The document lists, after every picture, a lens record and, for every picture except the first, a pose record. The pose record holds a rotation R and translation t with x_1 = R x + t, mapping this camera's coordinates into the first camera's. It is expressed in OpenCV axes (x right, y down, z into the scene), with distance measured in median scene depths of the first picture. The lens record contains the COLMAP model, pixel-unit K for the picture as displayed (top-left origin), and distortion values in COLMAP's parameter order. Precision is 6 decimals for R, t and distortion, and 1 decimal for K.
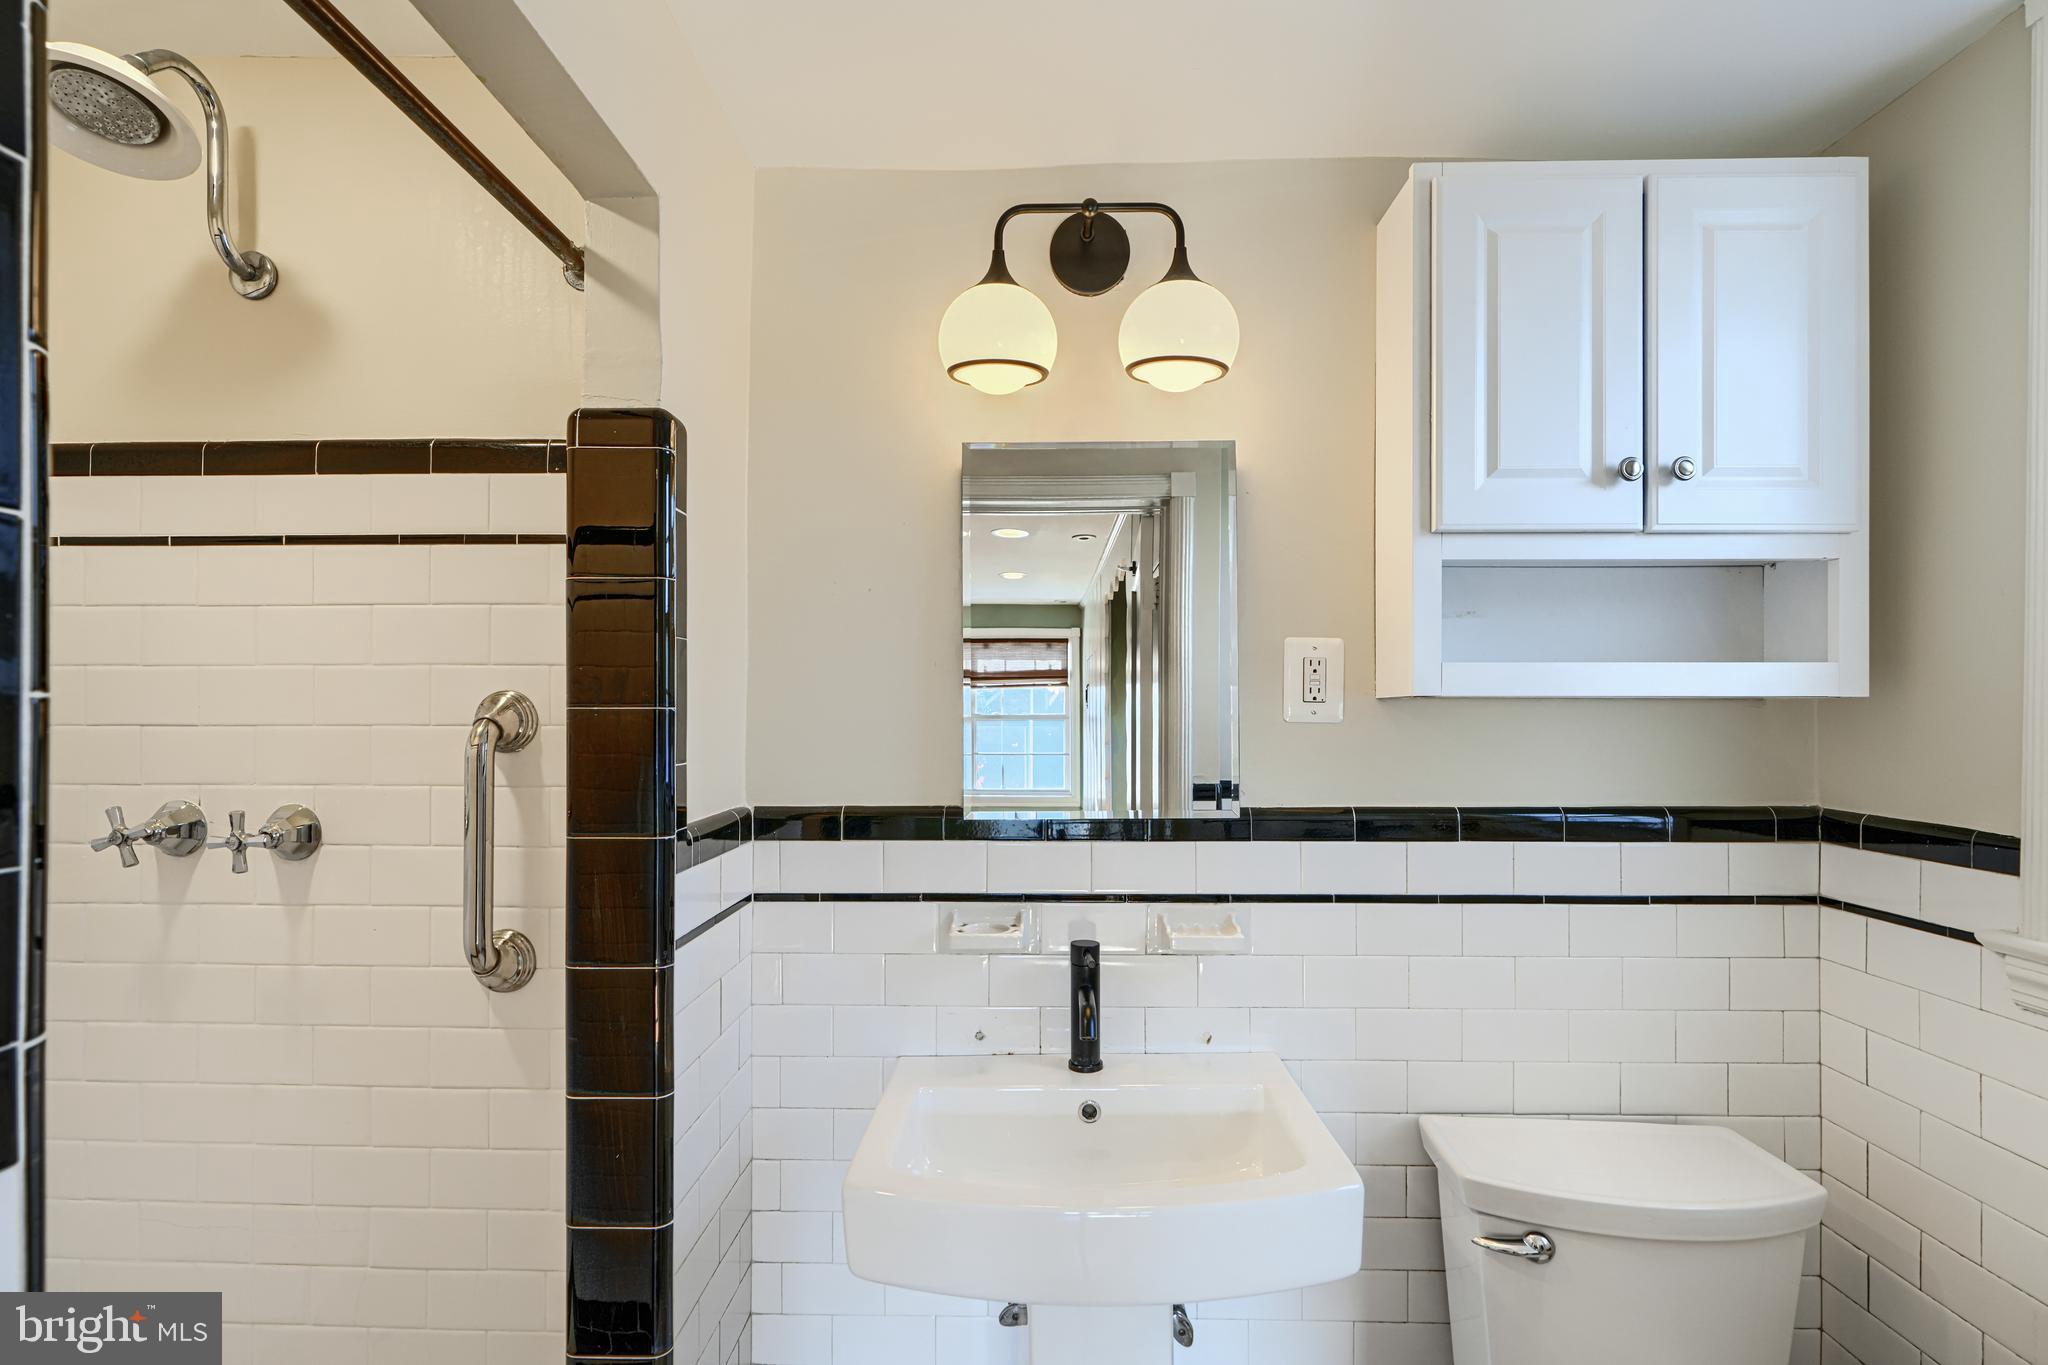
lens RADIAL K [[928.1, 0, 1015.6], [0, 928.1, 688.3], [0, 0, 1]] dist [0.010394, 0.000267]
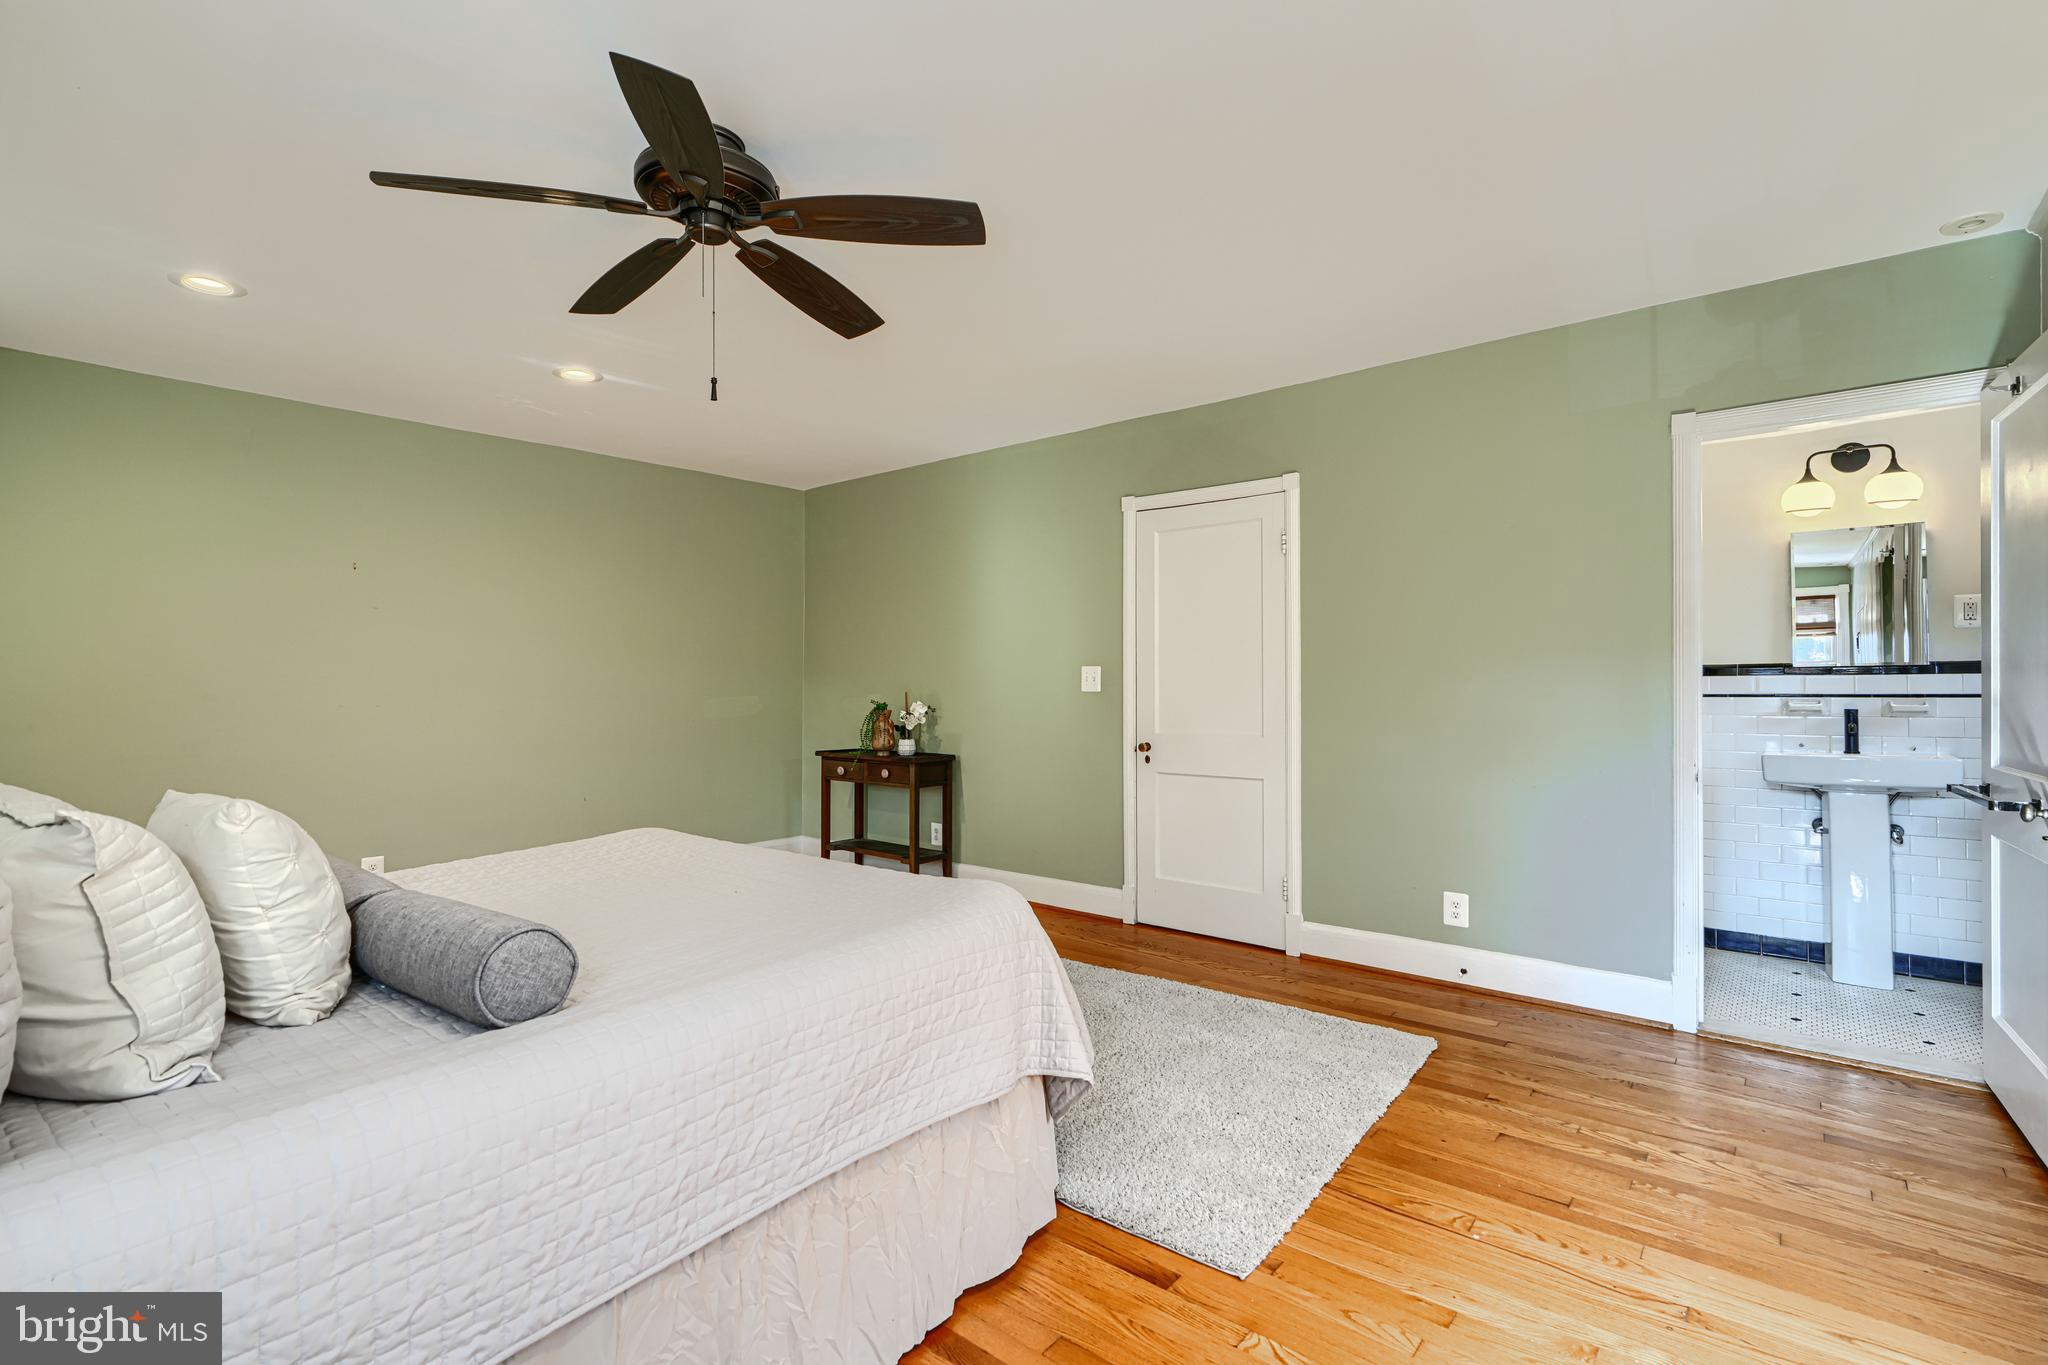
lens RADIAL K [[918.2, 0, 1025.0], [0, 918.2, 676.5], [0, 0, 1]] dist [0.001155, 0.000219]
pose [[0.788108, -0.011101, -0.615437, -0.173853], [0.019646, 0.999782, 0.007124, 0.100383], [0.615223, -0.017705, 0.788154, -2.594144]]
